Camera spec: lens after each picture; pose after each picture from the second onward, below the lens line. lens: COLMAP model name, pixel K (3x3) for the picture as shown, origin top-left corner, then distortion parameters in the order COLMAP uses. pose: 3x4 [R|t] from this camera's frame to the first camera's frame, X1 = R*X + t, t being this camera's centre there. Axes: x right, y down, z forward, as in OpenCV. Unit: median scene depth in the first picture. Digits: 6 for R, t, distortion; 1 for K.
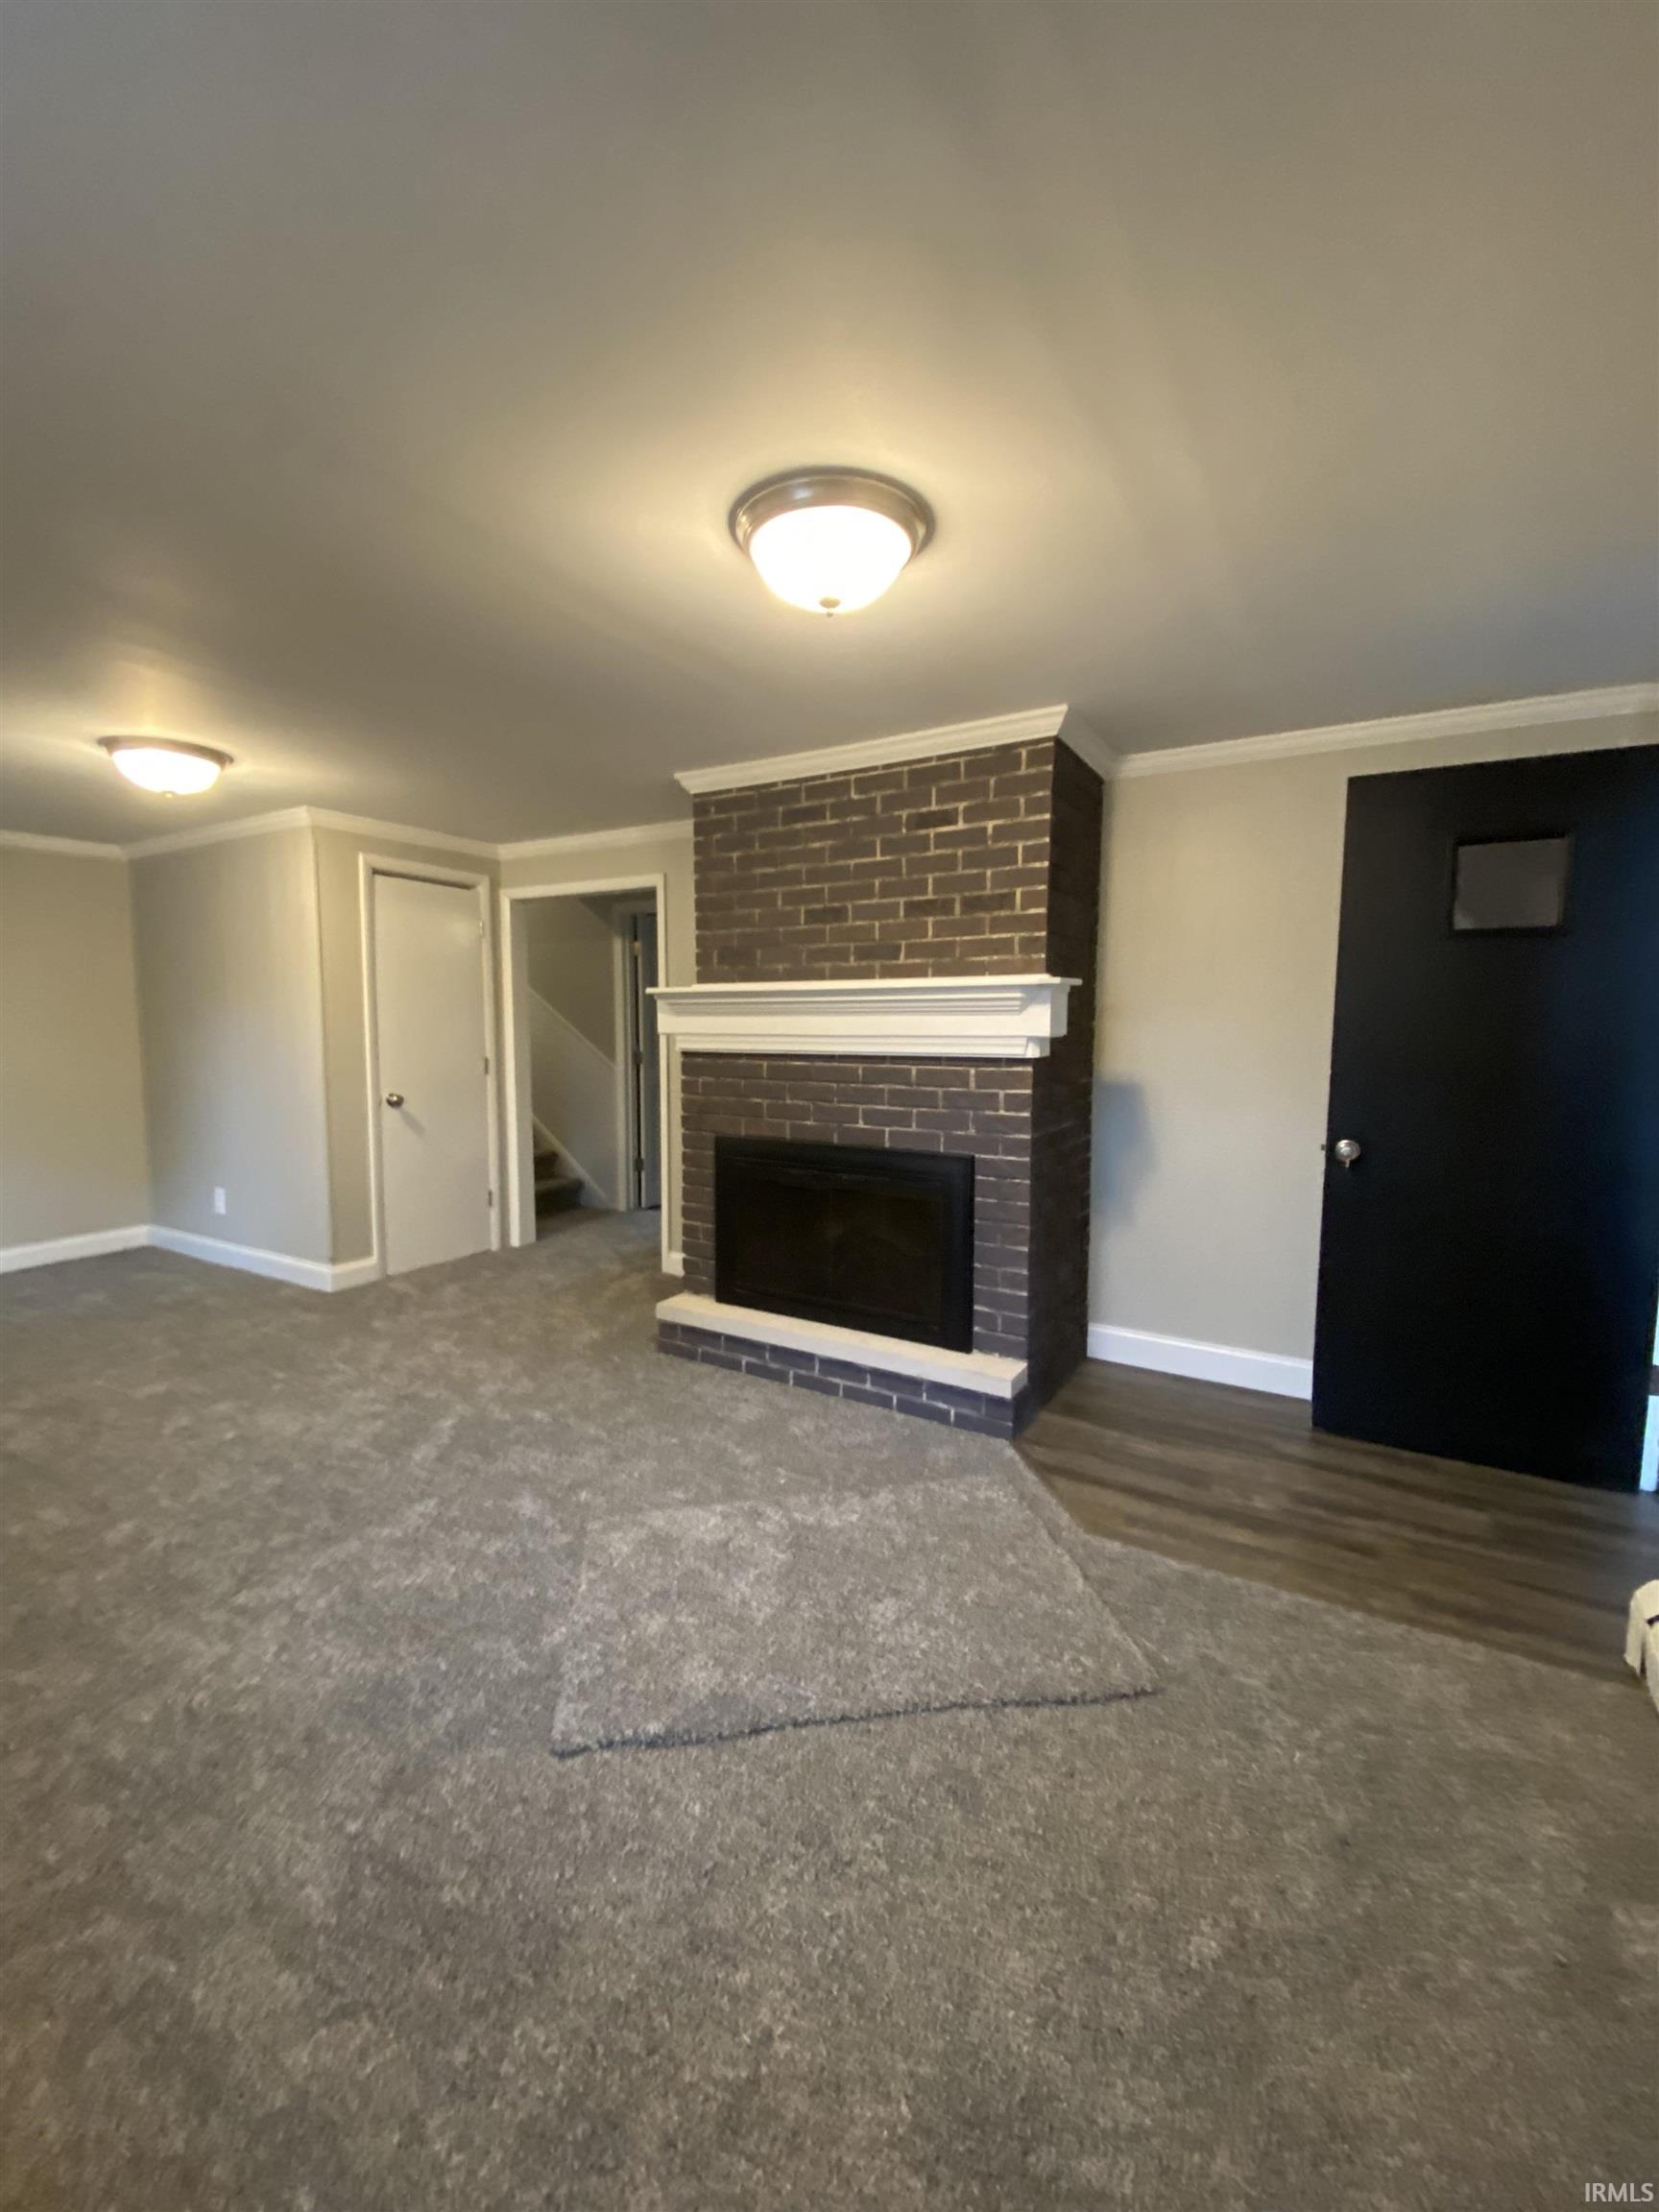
lens RADIAL K [[899.8, 0, 828.6], [0, 899.8, 1106.7], [0, 0, 1]] dist [-0.001112, -0.006631]
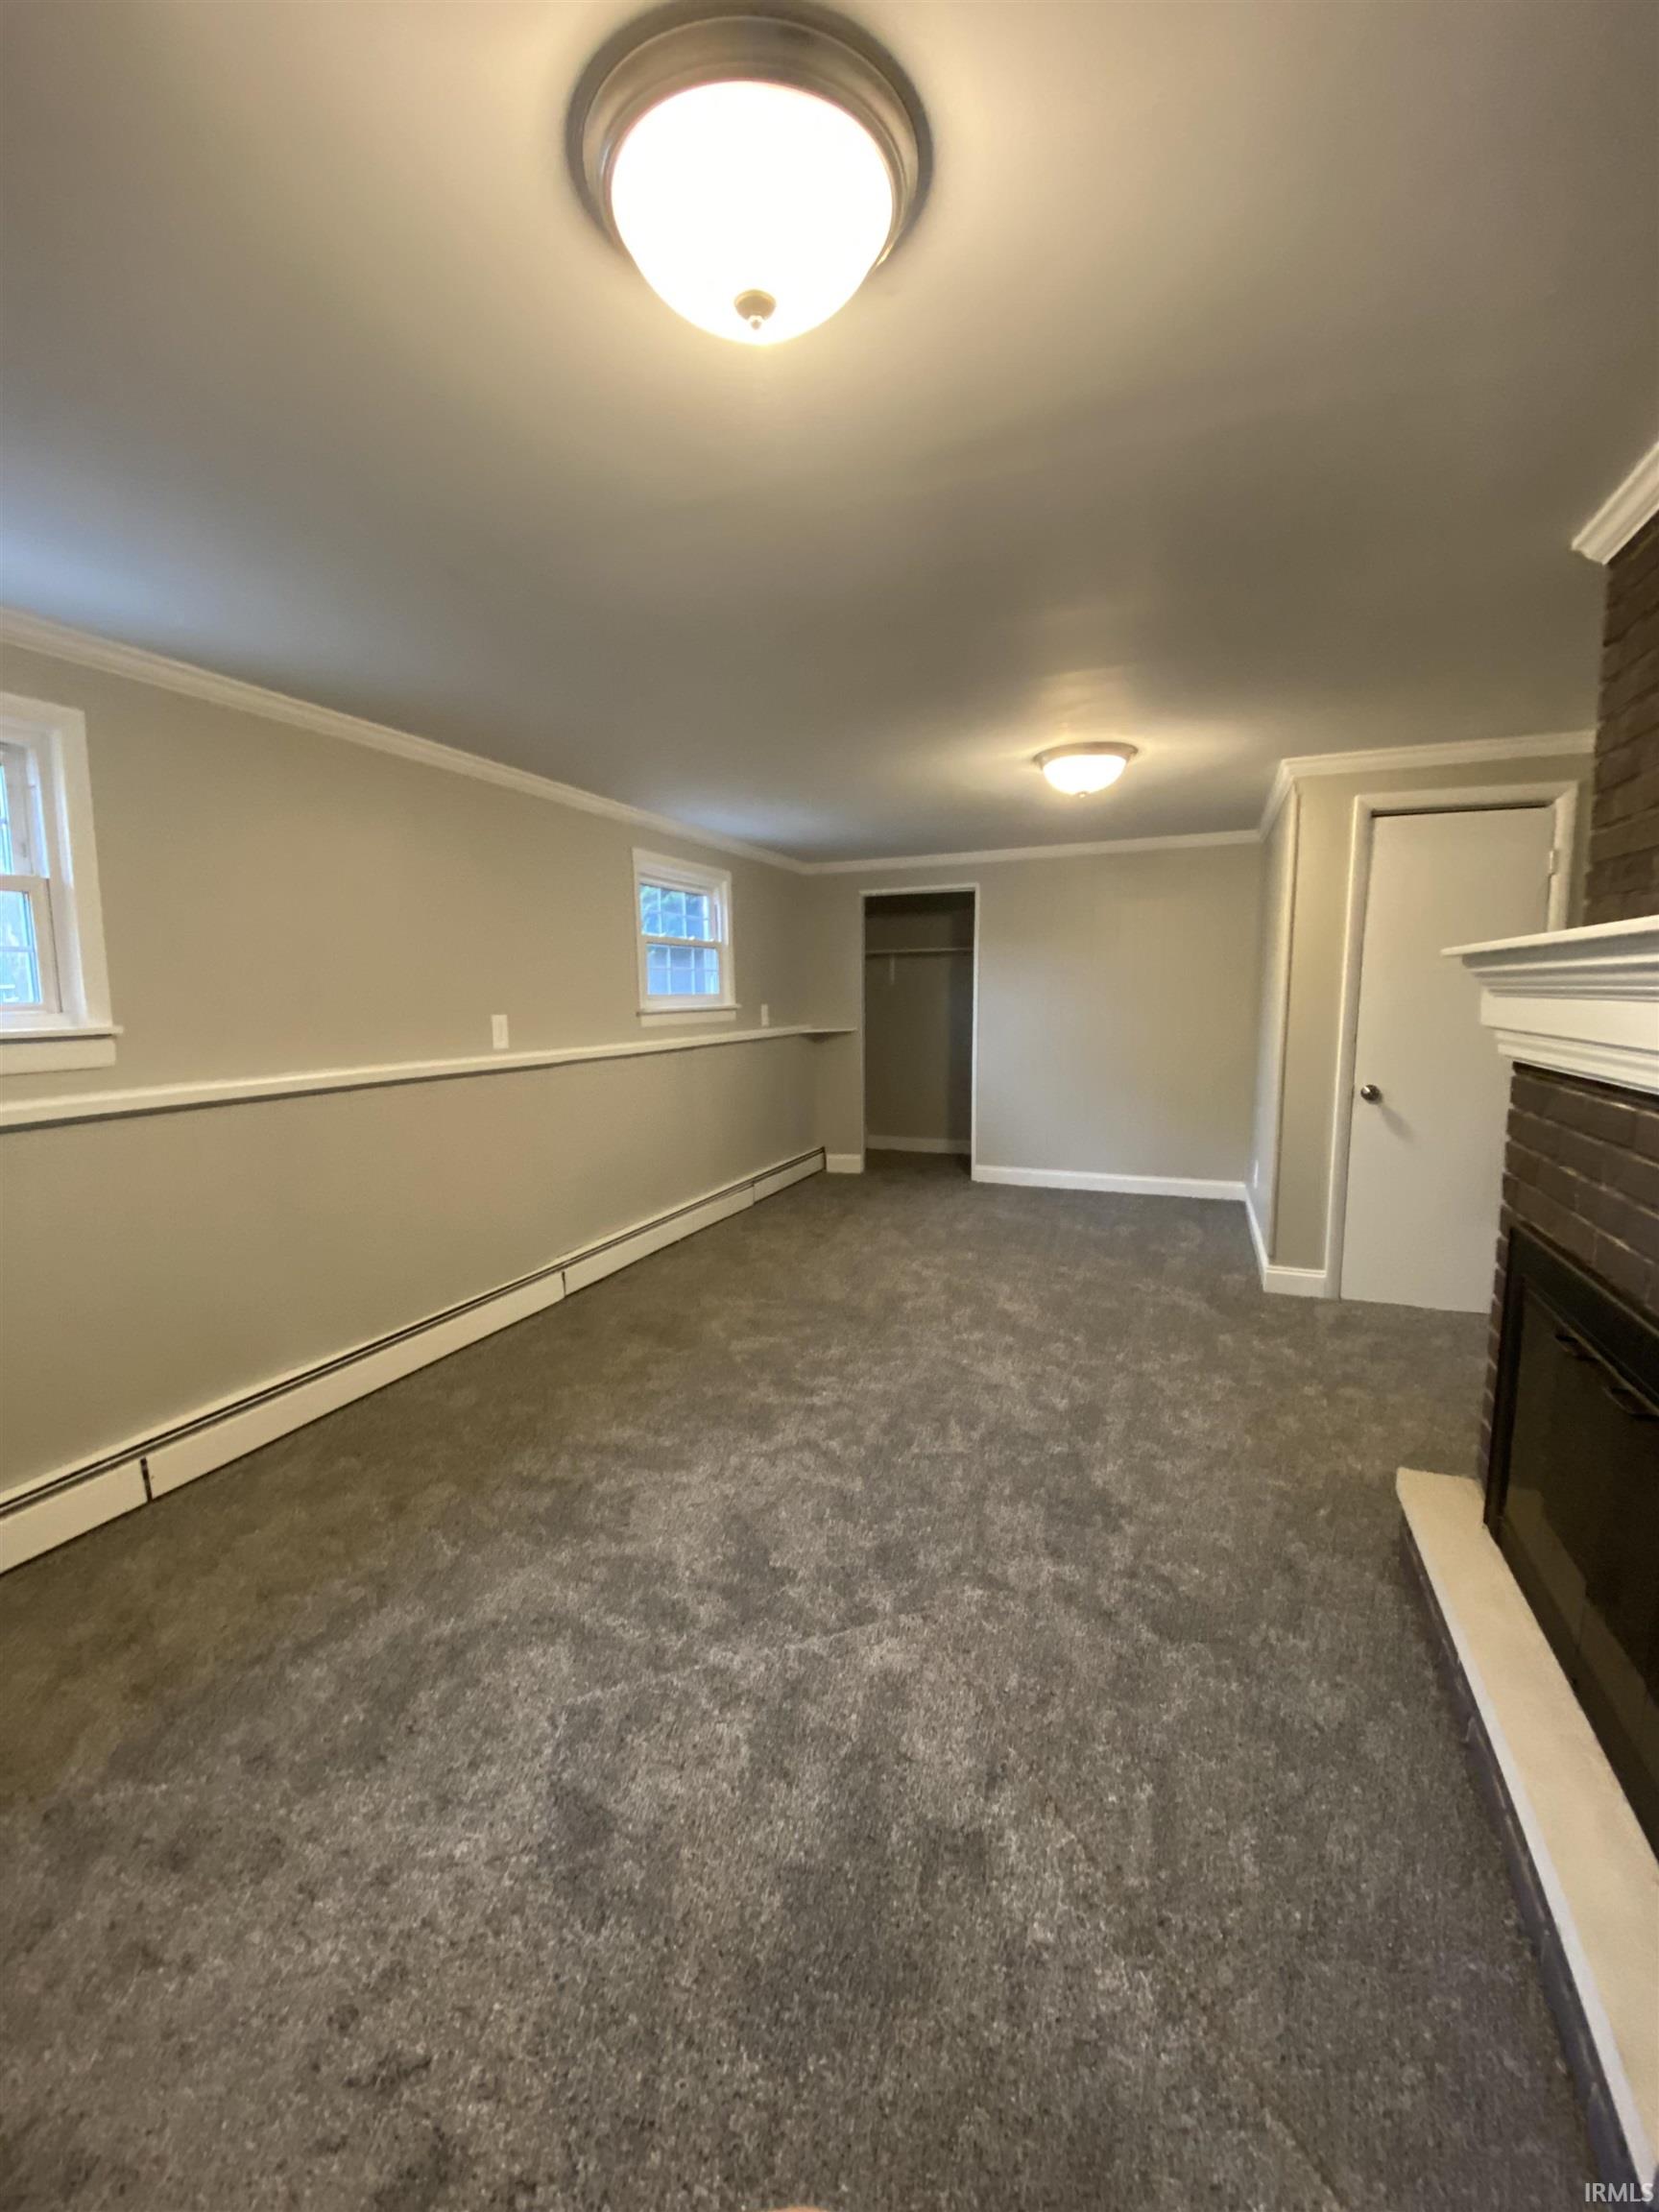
lens RADIAL K [[899.8, 0, 833.0], [0, 899.8, 1096.3], [0, 0, 1]] dist [-0.001112, -0.006631]
pose [[0.155480, 0.117740, -0.980797, 0.319551], [-0.090480, 0.990395, 0.104549, -0.060133], [0.983687, 0.072487, 0.164640, 0.505363]]
